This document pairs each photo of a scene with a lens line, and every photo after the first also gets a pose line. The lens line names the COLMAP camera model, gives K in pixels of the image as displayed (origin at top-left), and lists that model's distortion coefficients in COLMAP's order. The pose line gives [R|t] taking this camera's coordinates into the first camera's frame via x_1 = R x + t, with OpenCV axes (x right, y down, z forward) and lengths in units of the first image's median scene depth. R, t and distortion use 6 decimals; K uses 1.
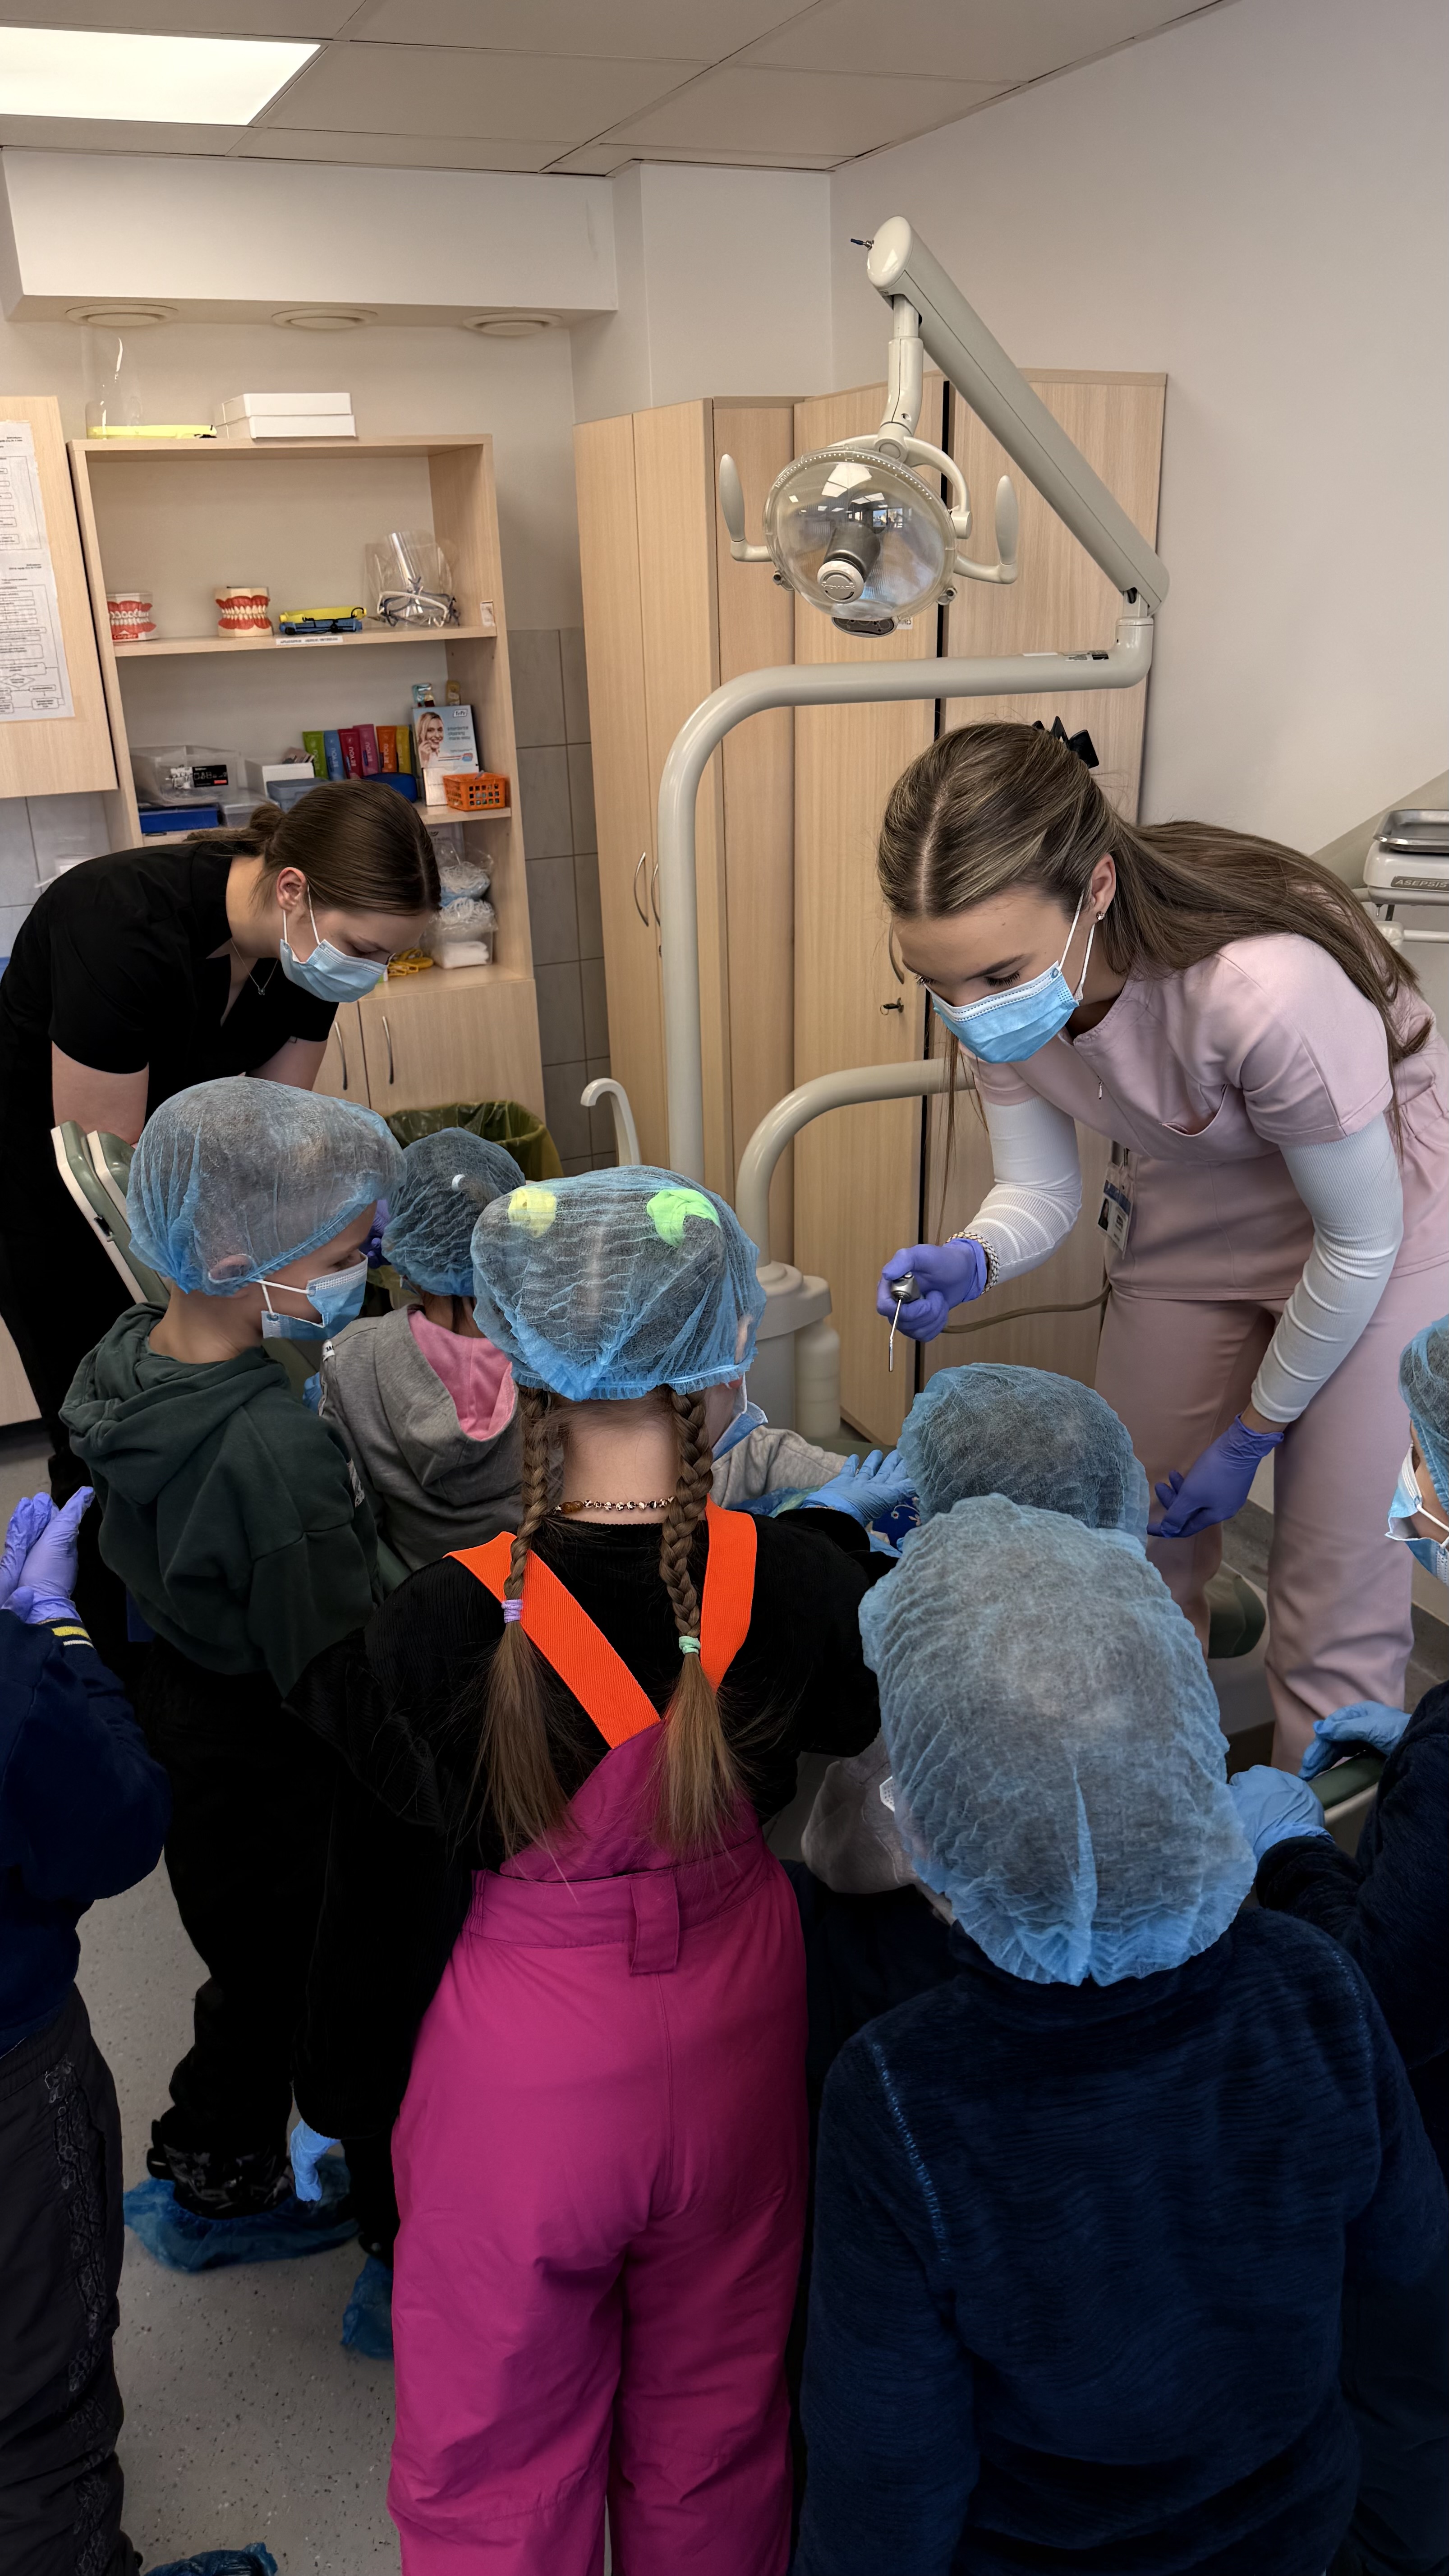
lens RADIAL K [[1870.7, 0, 679.2], [0, 1870.7, 1303.1], [0, 0, 1]] dist [0.019338, -0.016885]
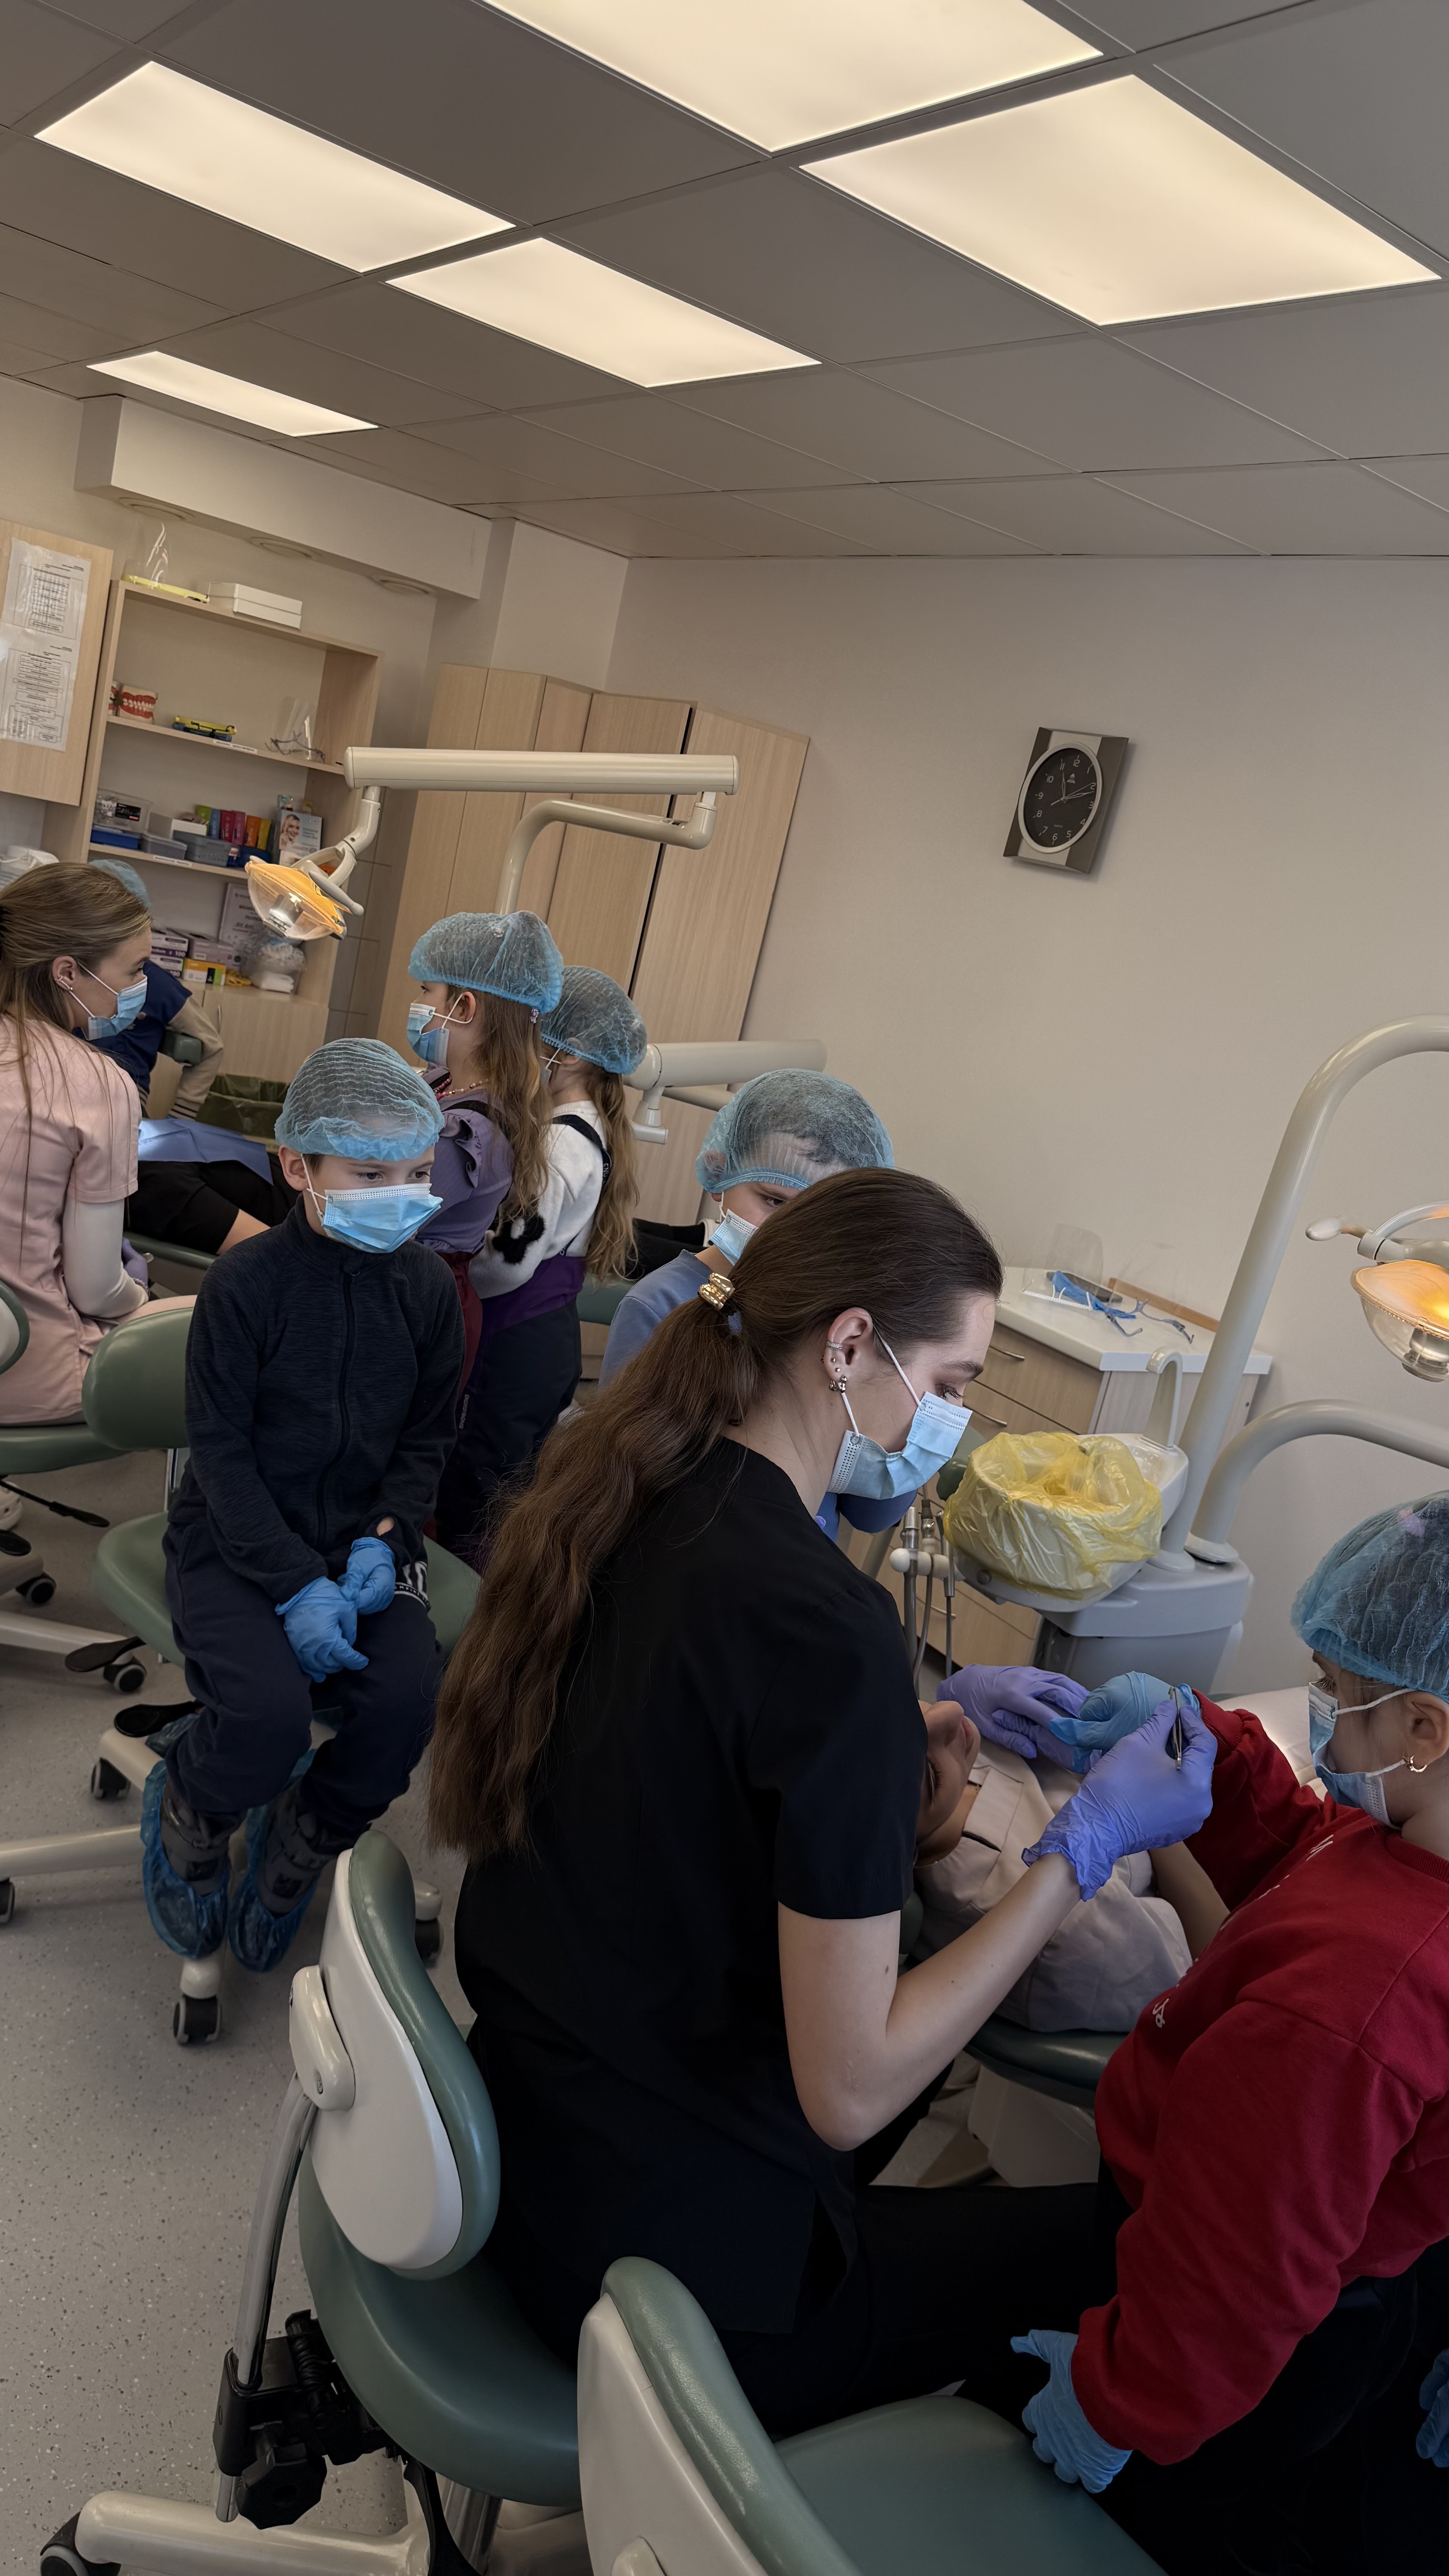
lens RADIAL K [[1870.7, 0, 725.2], [0, 1870.7, 1299.3], [0, 0, 1]] dist [0.019338, -0.016885]
pose [[0.947527, 0.196306, 0.252301, -0.111145], [-0.164433, 0.976121, -0.141950, 0.203186], [-0.274142, 0.093015, 0.957181, -0.445639]]
